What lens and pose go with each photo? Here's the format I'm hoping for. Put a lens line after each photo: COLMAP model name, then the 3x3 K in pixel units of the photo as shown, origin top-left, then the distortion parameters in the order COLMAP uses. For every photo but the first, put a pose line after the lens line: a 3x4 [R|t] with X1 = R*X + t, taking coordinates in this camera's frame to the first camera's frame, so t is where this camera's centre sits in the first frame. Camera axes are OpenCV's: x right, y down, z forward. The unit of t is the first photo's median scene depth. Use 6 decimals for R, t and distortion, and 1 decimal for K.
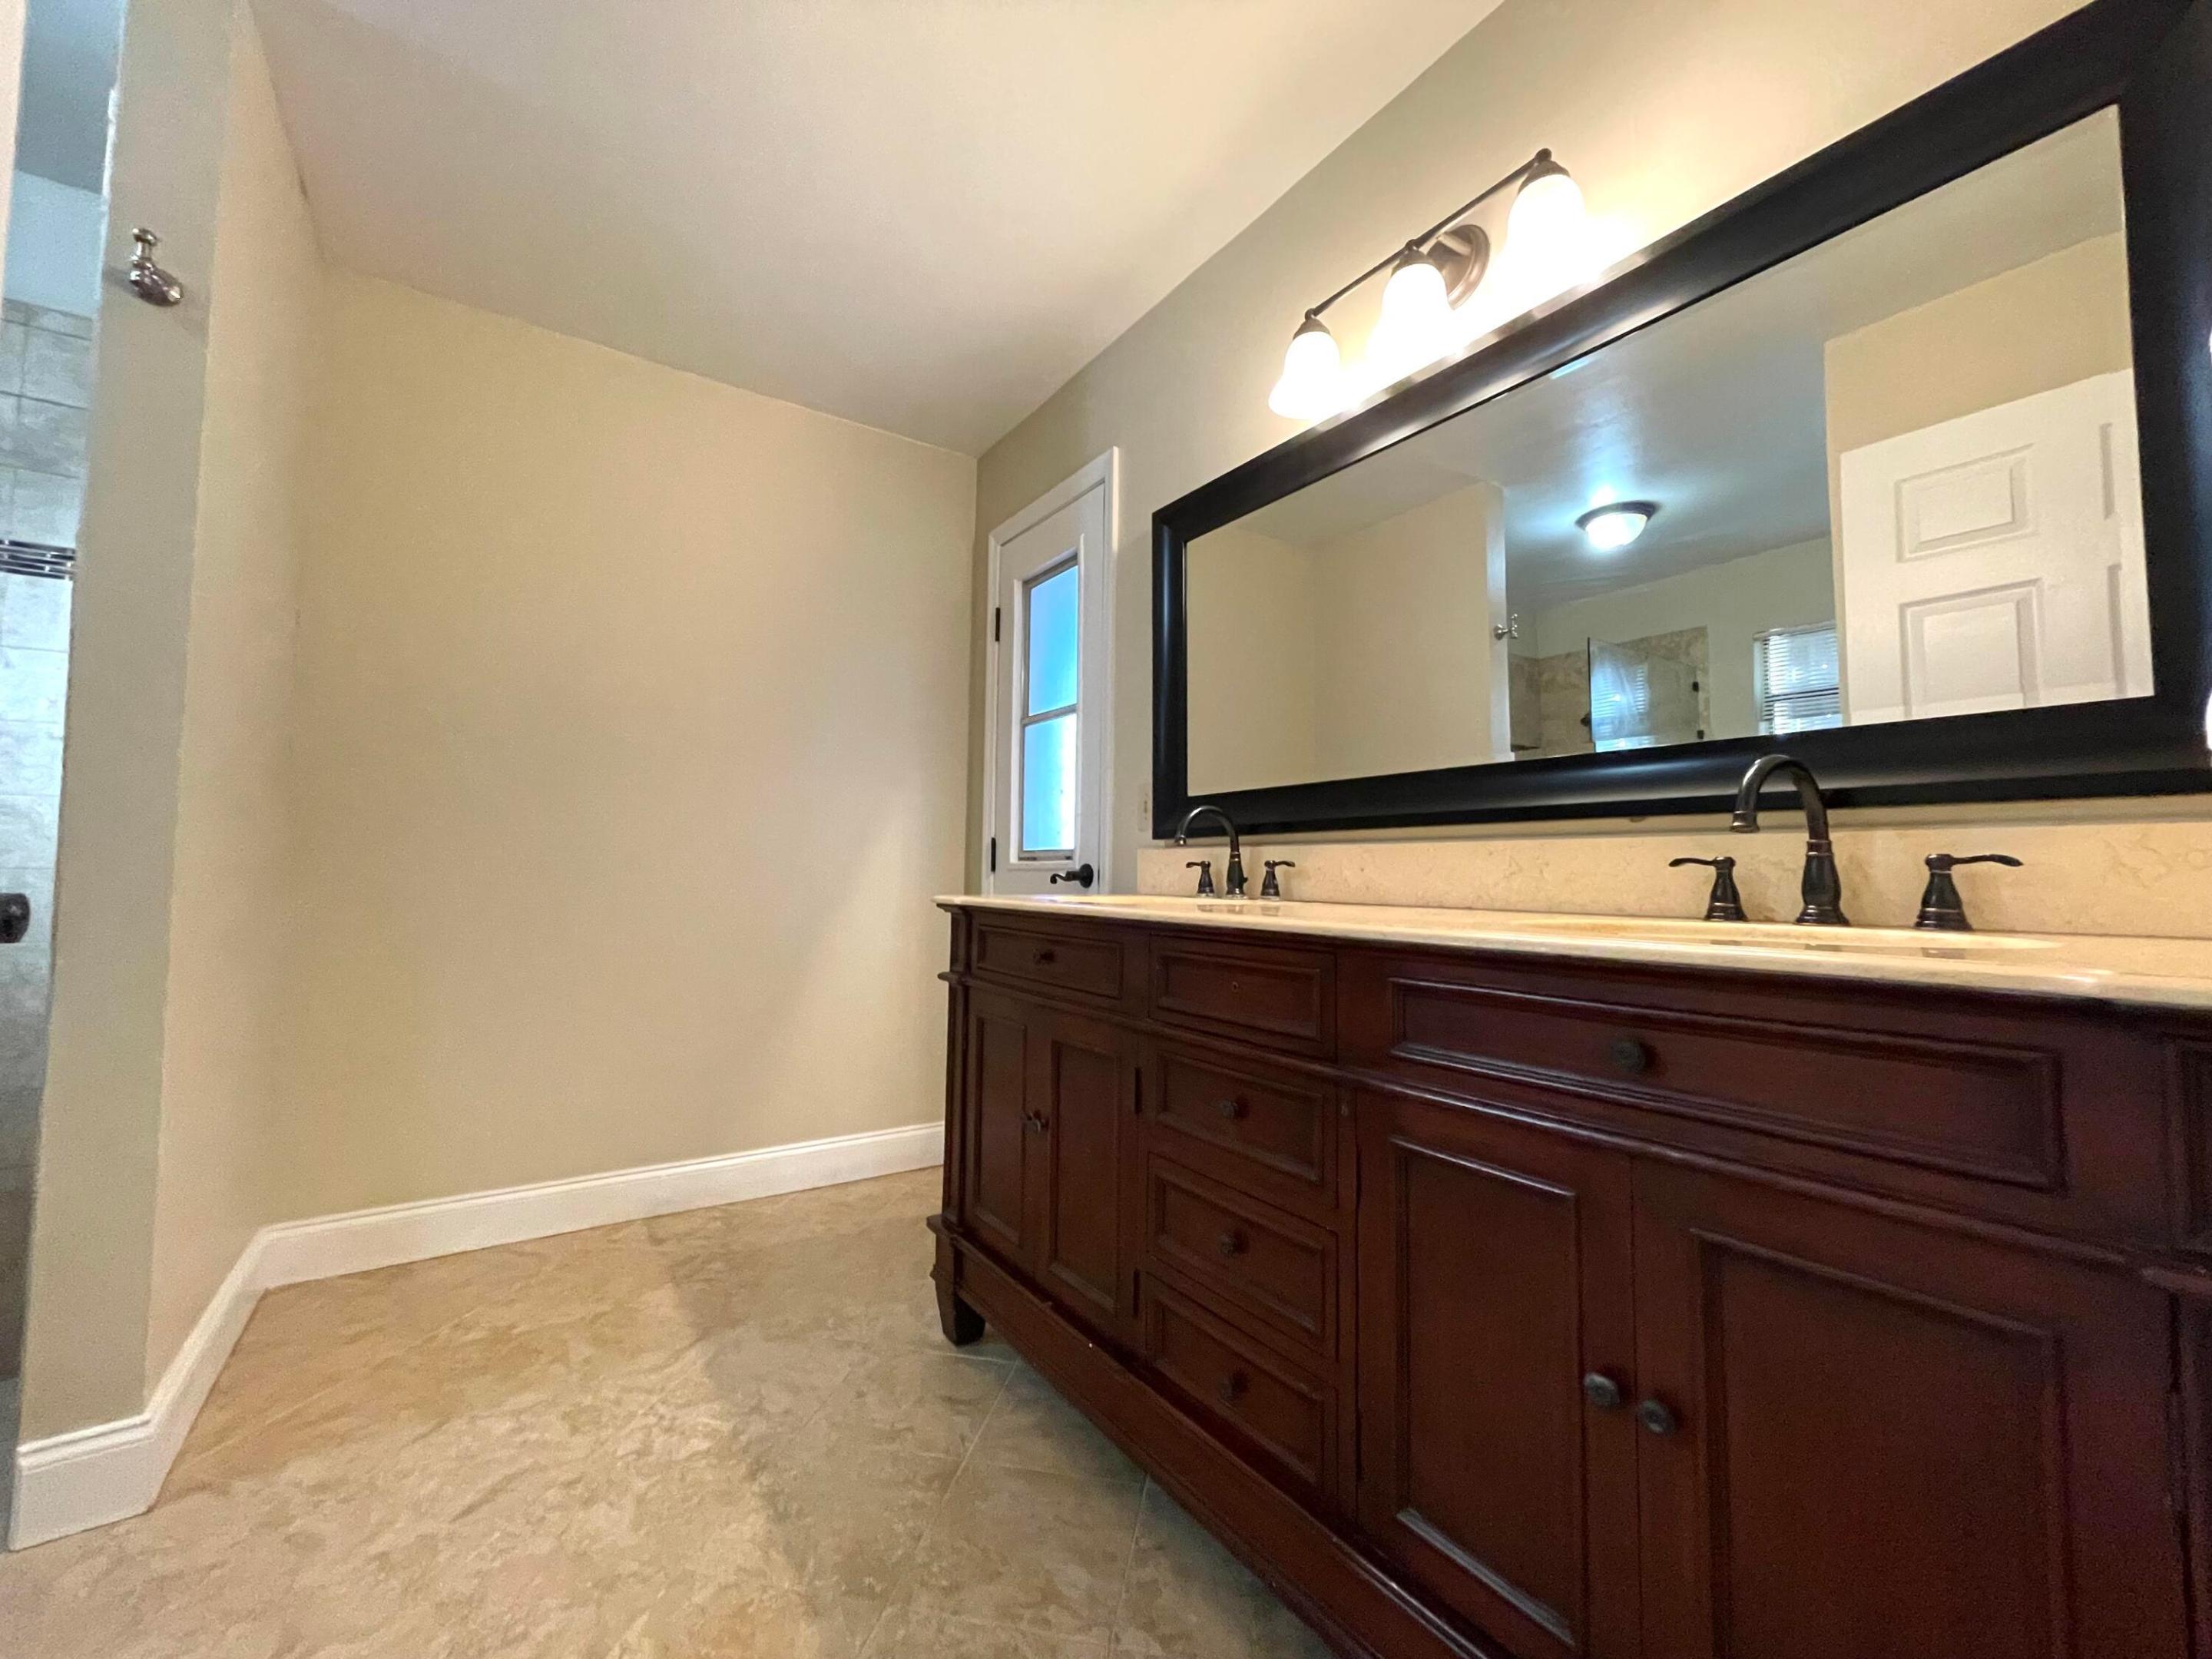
lens RADIAL K [[876.6, 0, 1097.3], [0, 876.6, 831.5], [0, 0, 1]] dist [-0.016324, 0.006169]
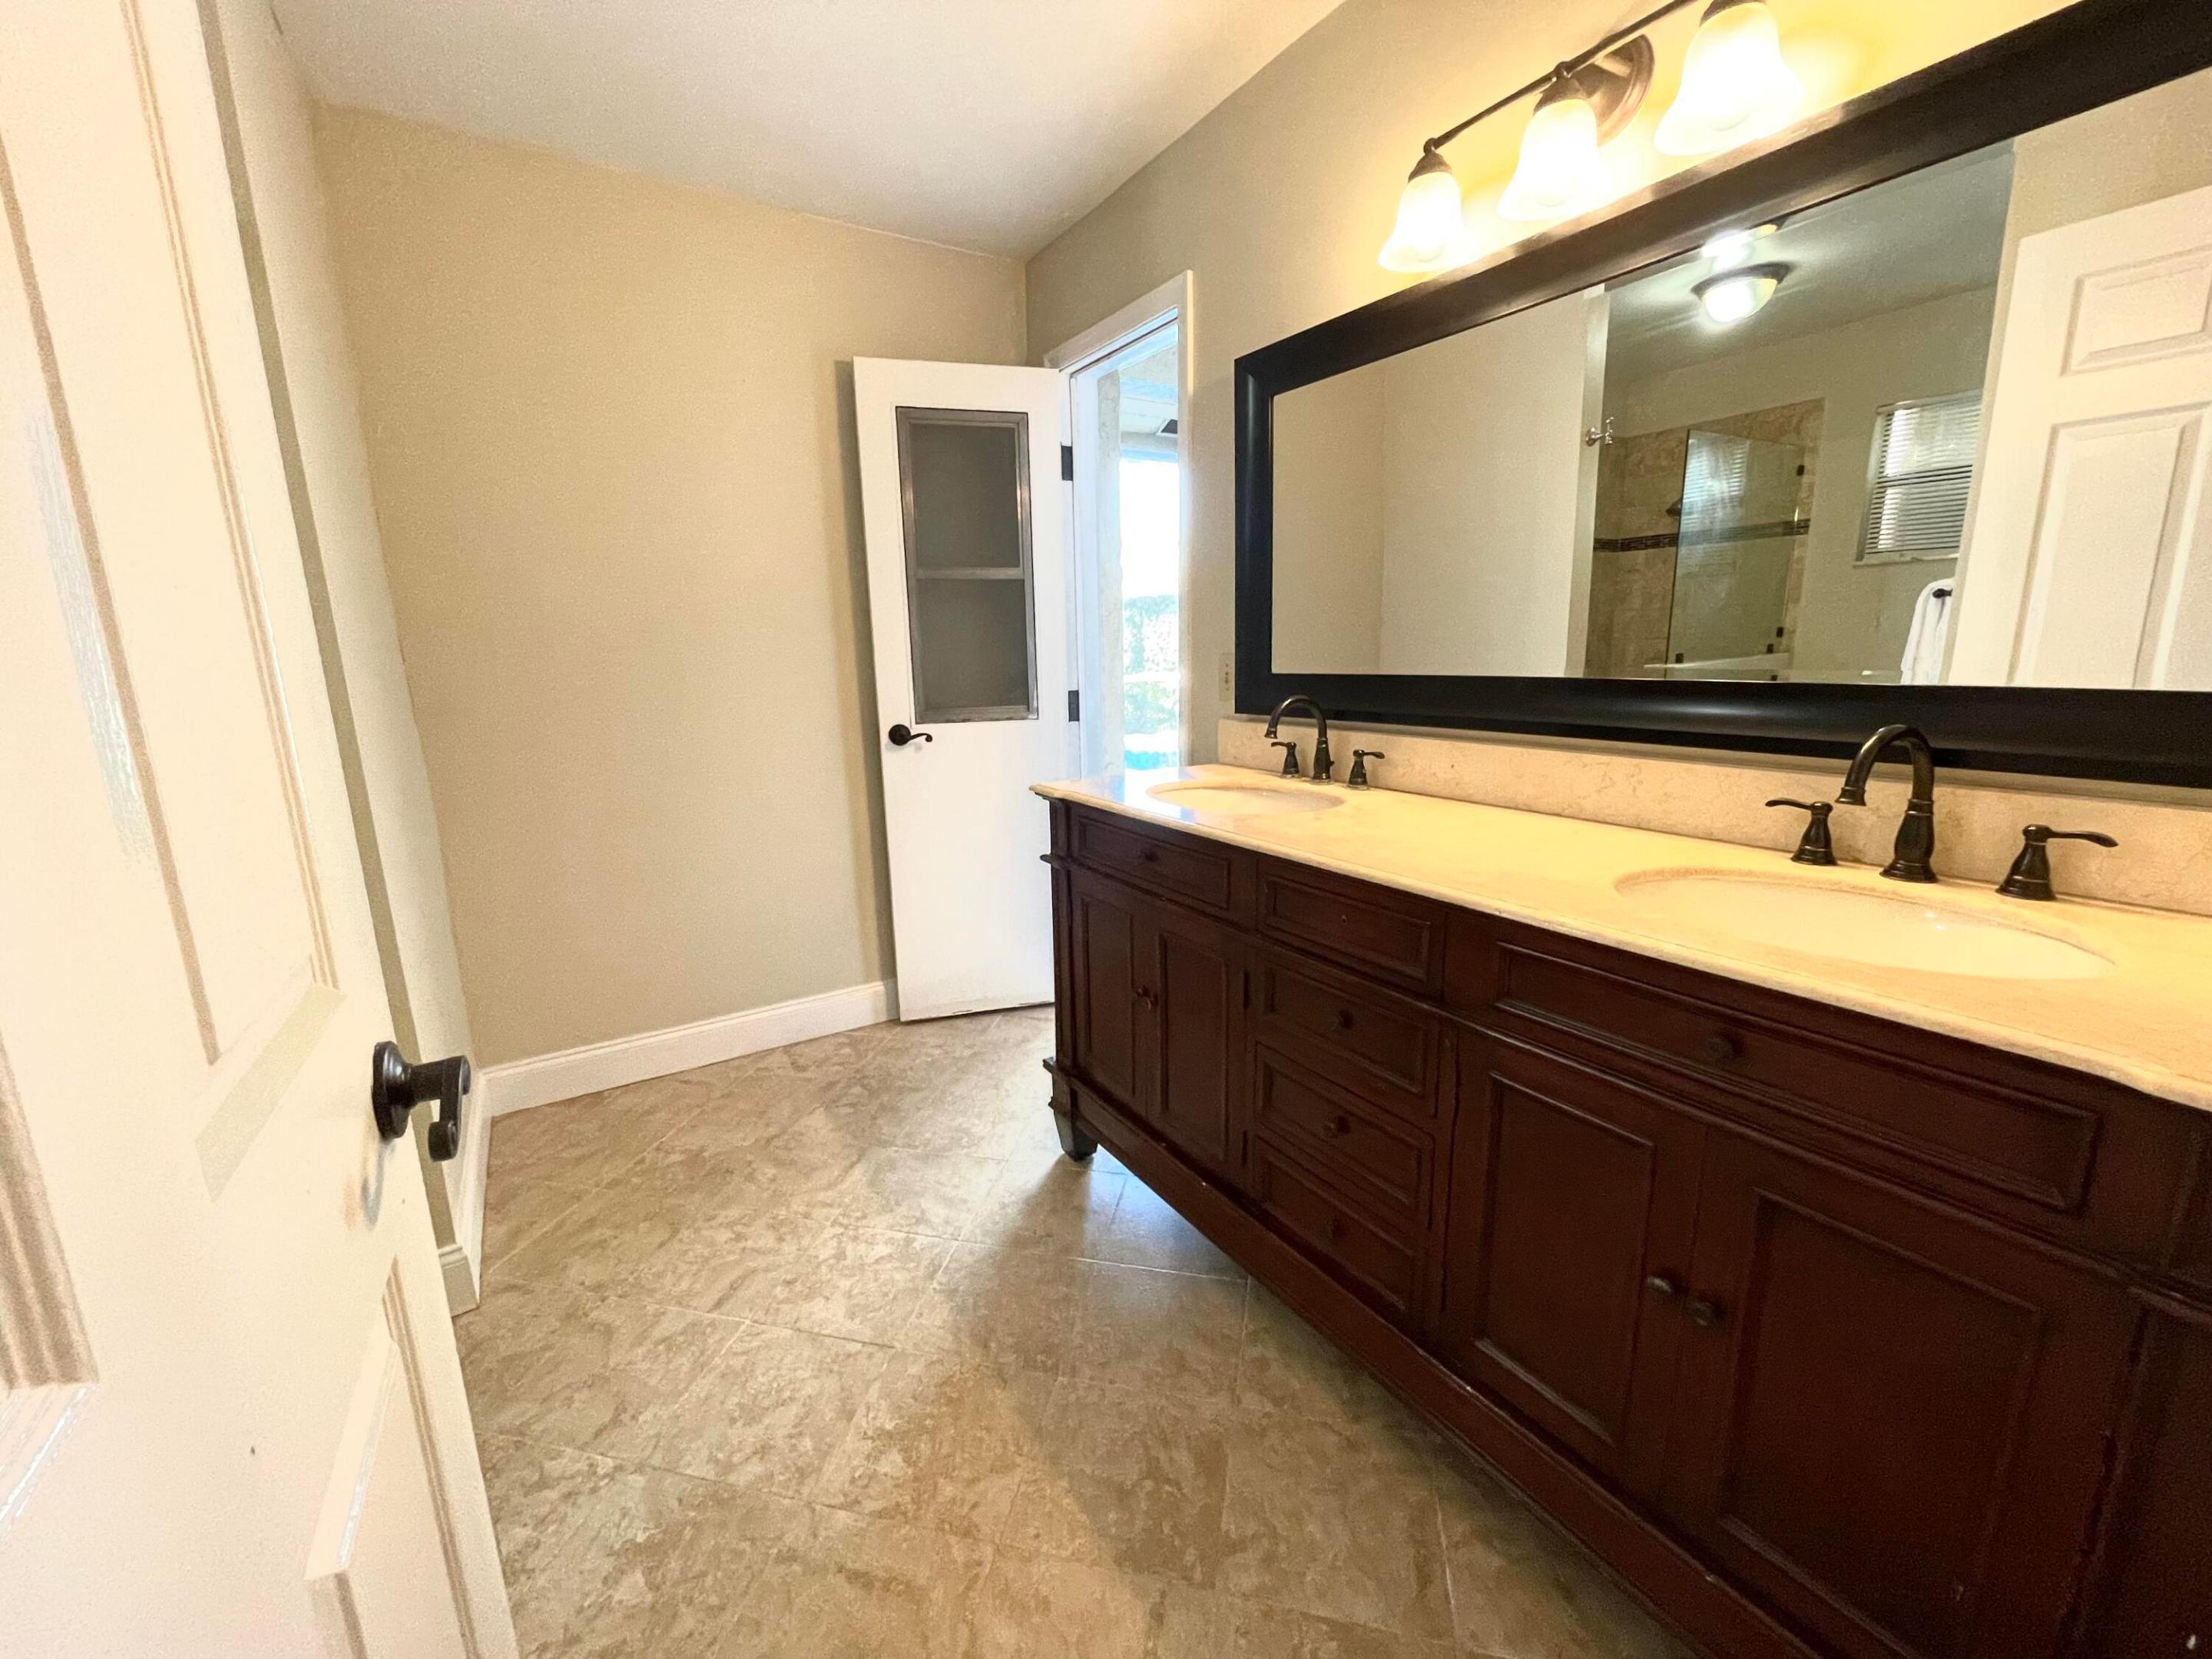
lens RADIAL K [[876.6, 0, 1097.3], [0, 876.6, 831.5], [0, 0, 1]] dist [-0.016324, 0.006169]
pose [[0.998602, -0.028066, -0.044801, -0.077612], [0.038531, 0.966621, 0.253297, -0.170028], [0.036197, -0.254669, 0.966351, -0.038873]]
